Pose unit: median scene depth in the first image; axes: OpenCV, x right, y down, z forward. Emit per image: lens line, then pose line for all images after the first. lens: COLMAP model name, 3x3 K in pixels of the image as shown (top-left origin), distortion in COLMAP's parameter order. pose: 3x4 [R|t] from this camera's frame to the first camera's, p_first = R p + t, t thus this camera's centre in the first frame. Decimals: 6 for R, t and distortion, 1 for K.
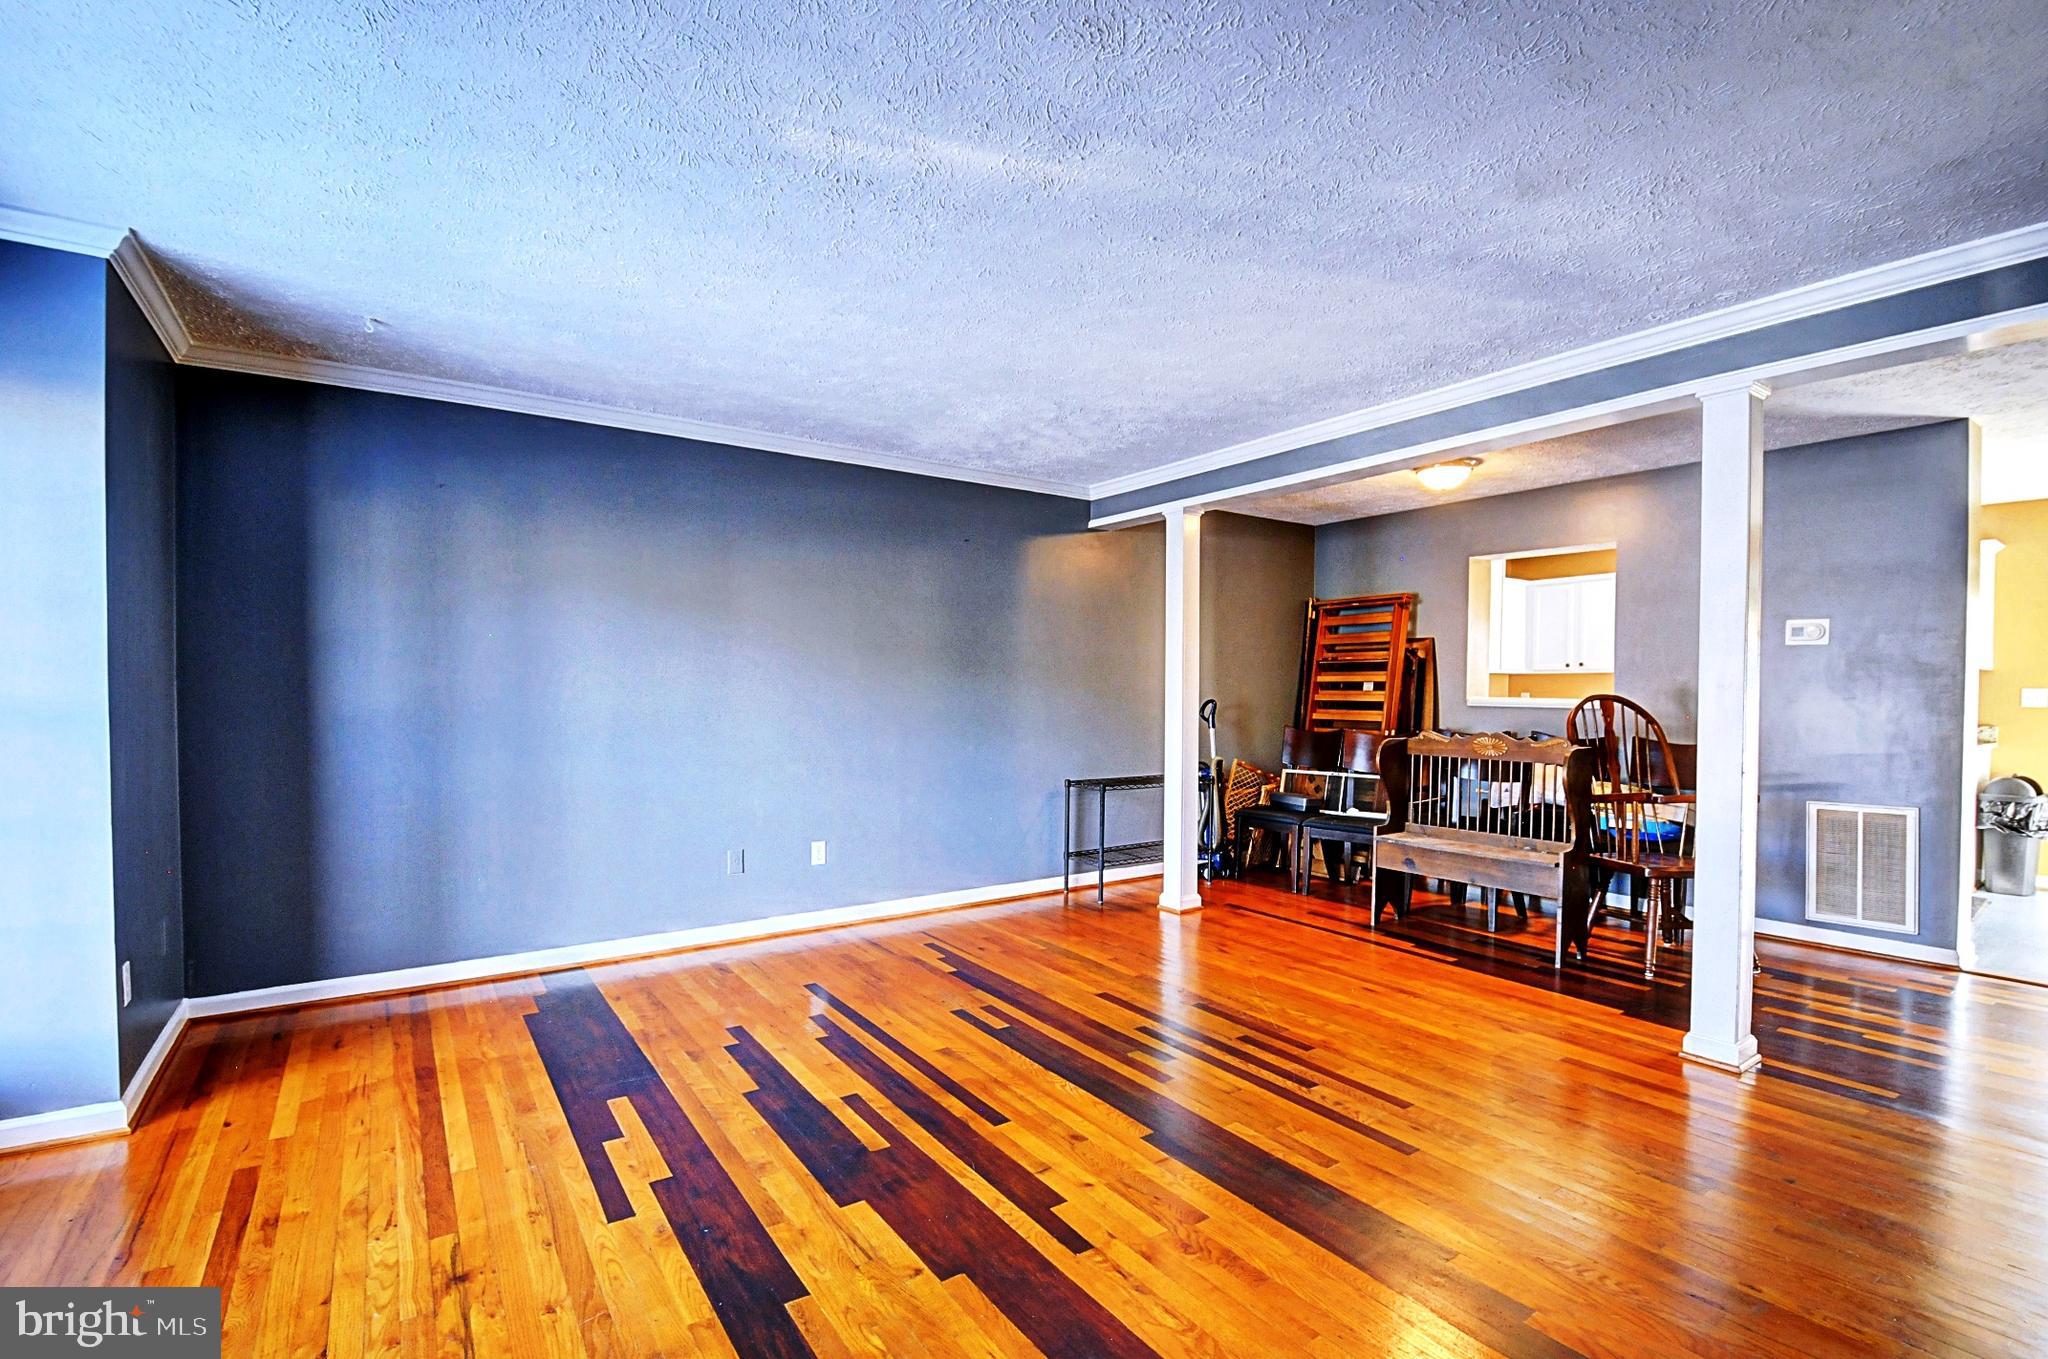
lens RADIAL K [[934.4, 0, 1052.2], [0, 934.4, 684.7], [0, 0, 1]] dist [-0.001665, -0.003212]
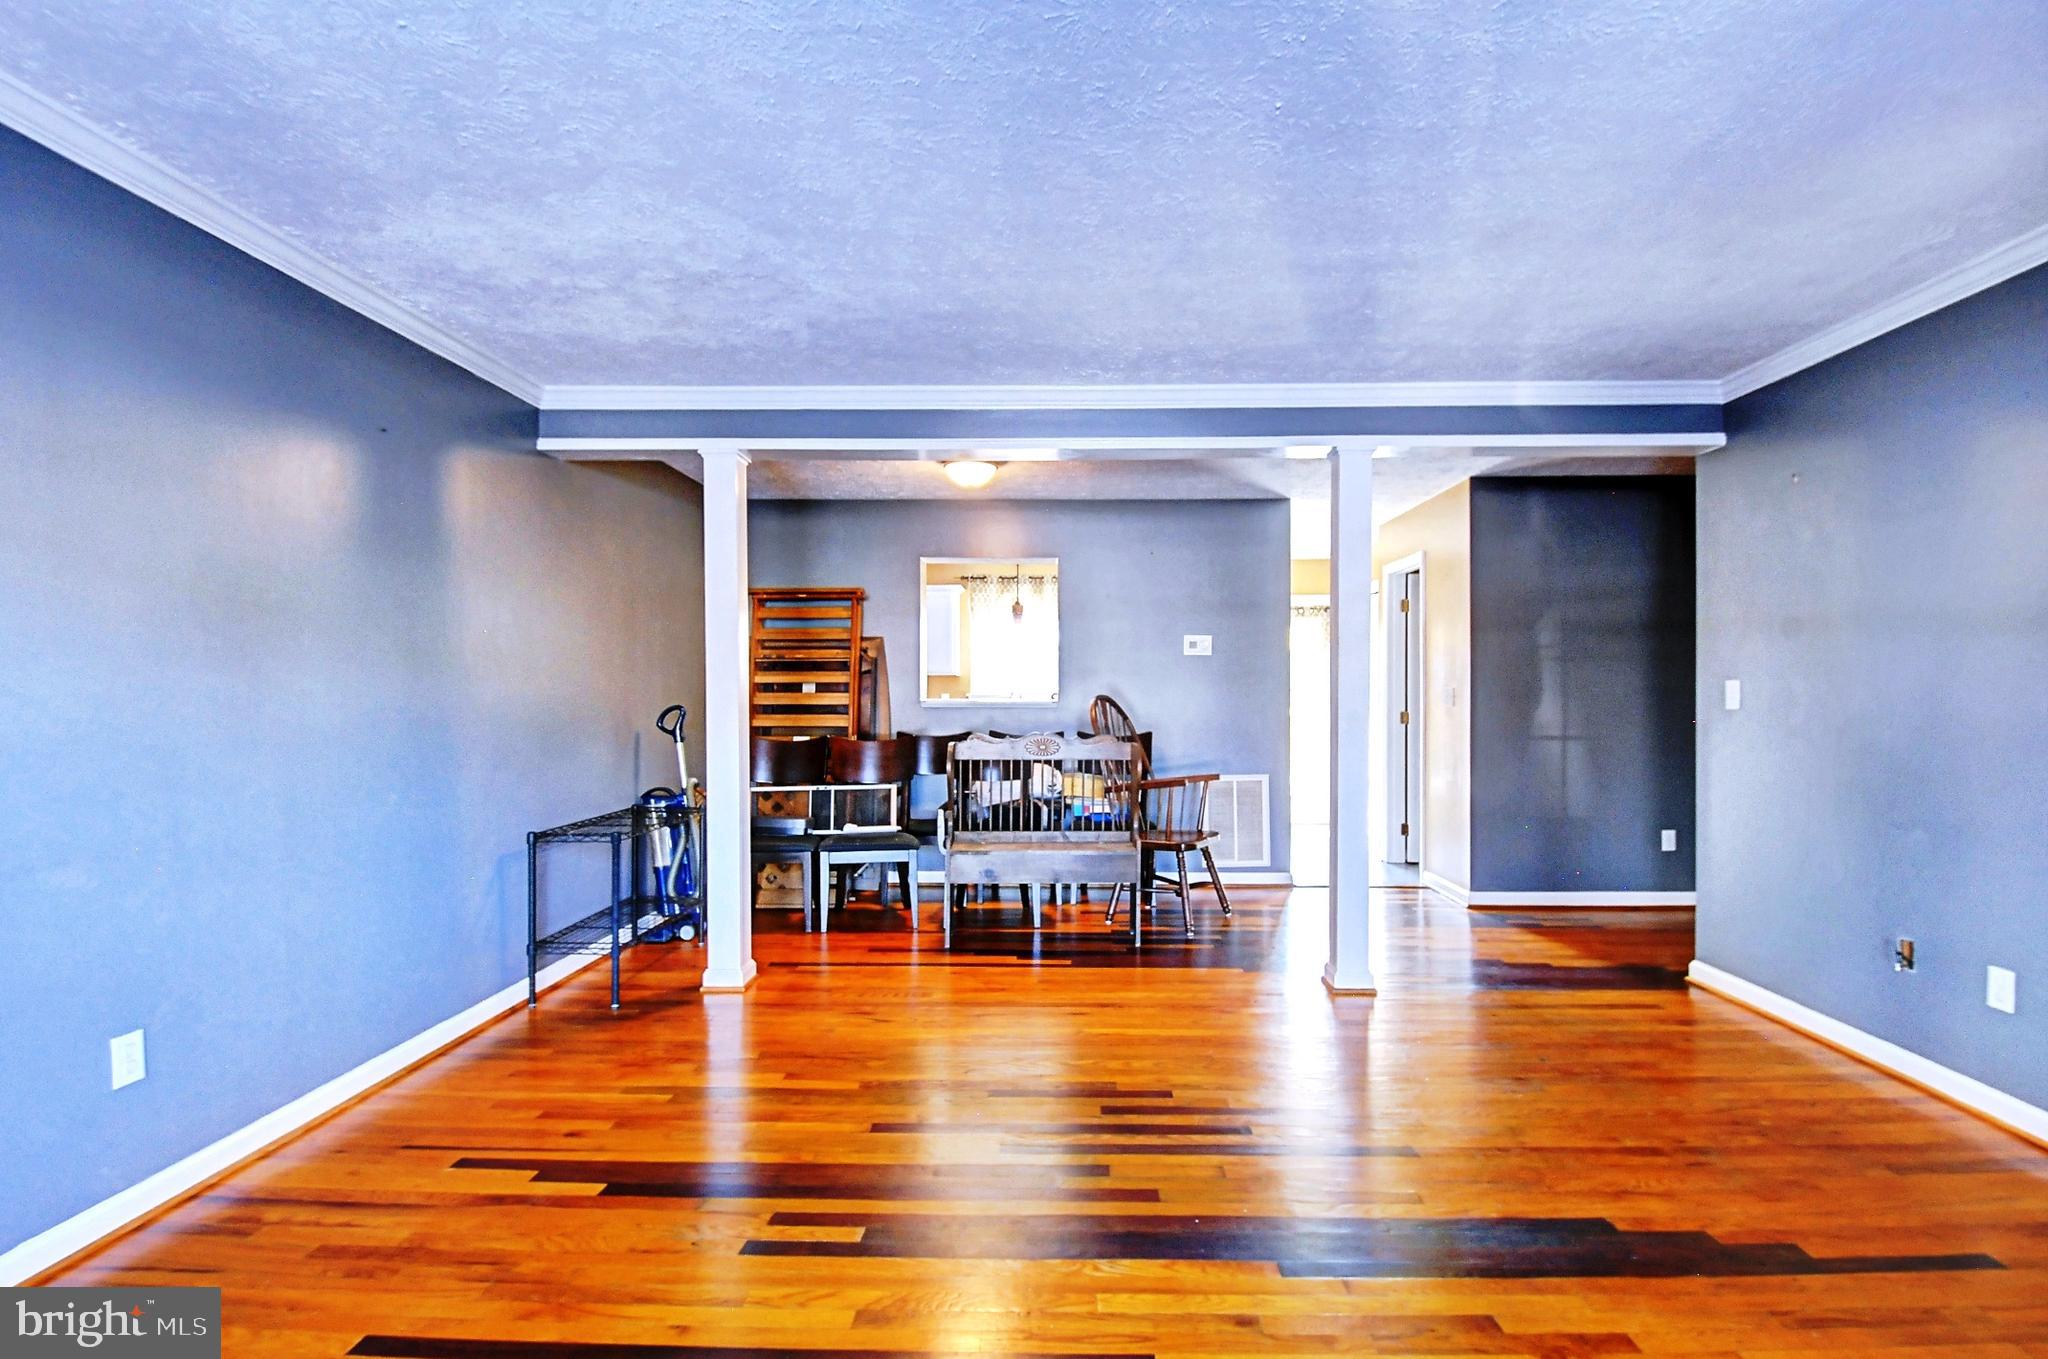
lens RADIAL K [[934.4, 0, 1030.4], [0, 934.4, 695.5], [0, 0, 1]] dist [-0.001665, -0.003212]
pose [[0.592968, -0.006684, 0.805198, -0.366355], [-0.000605, 0.999962, 0.008746, 0.001434], [-0.805226, -0.005674, 0.592941, 0.411324]]
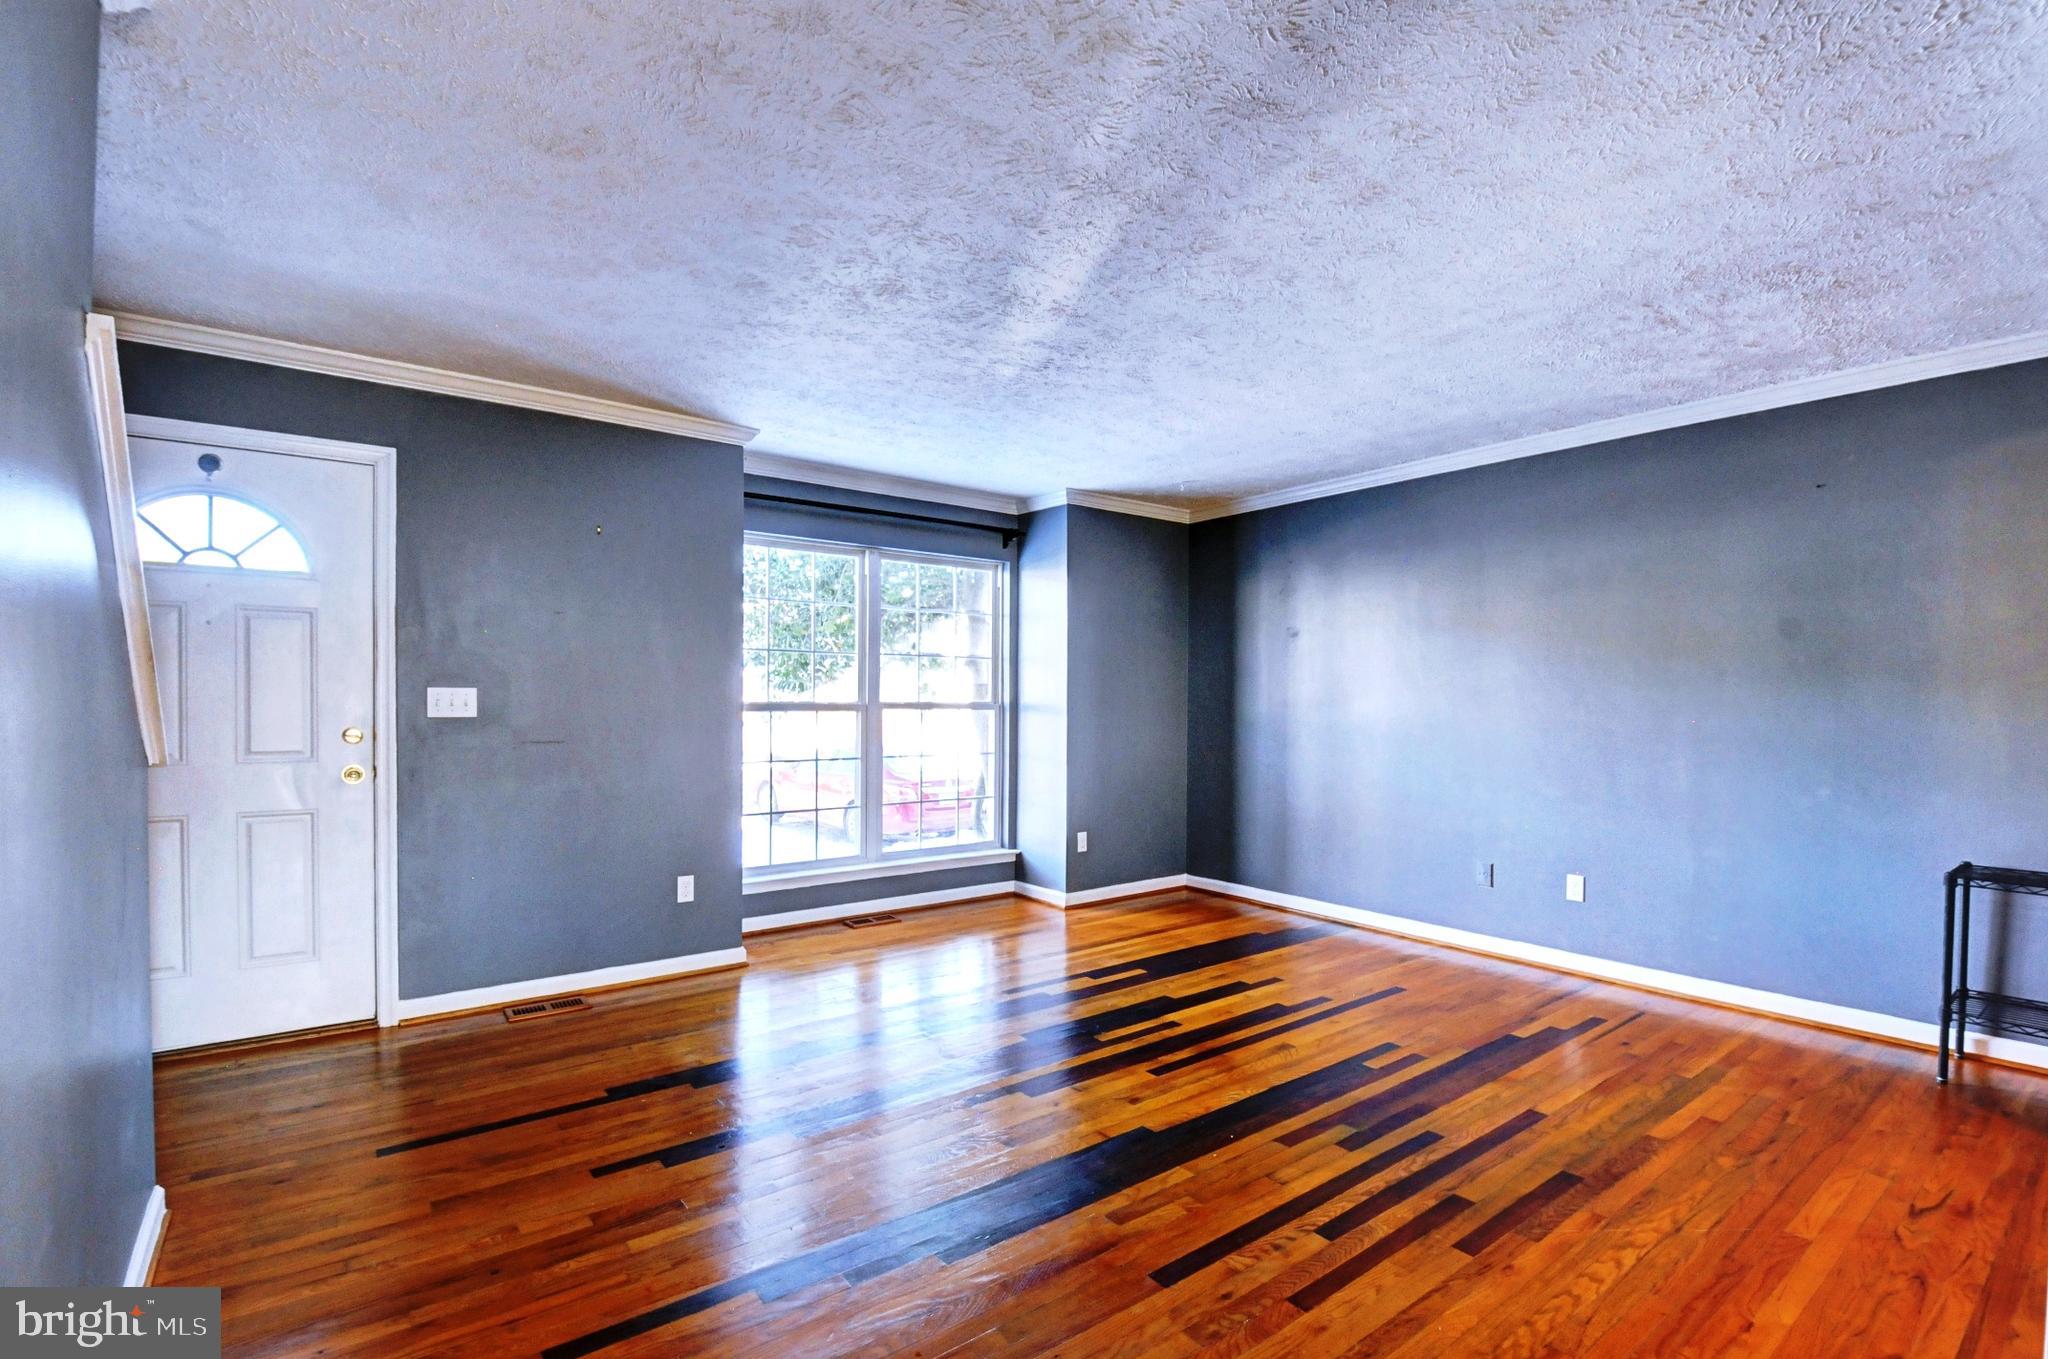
lens RADIAL K [[934.4, 0, 1034.5], [0, 934.4, 684.7], [0, 0, 1]] dist [-0.001665, -0.003212]
pose [[0.031481, -0.021492, -0.999273, 0.658168], [0.000852, 0.999769, -0.021476, 0.006430], [0.999504, -0.000175, 0.031492, 0.483127]]
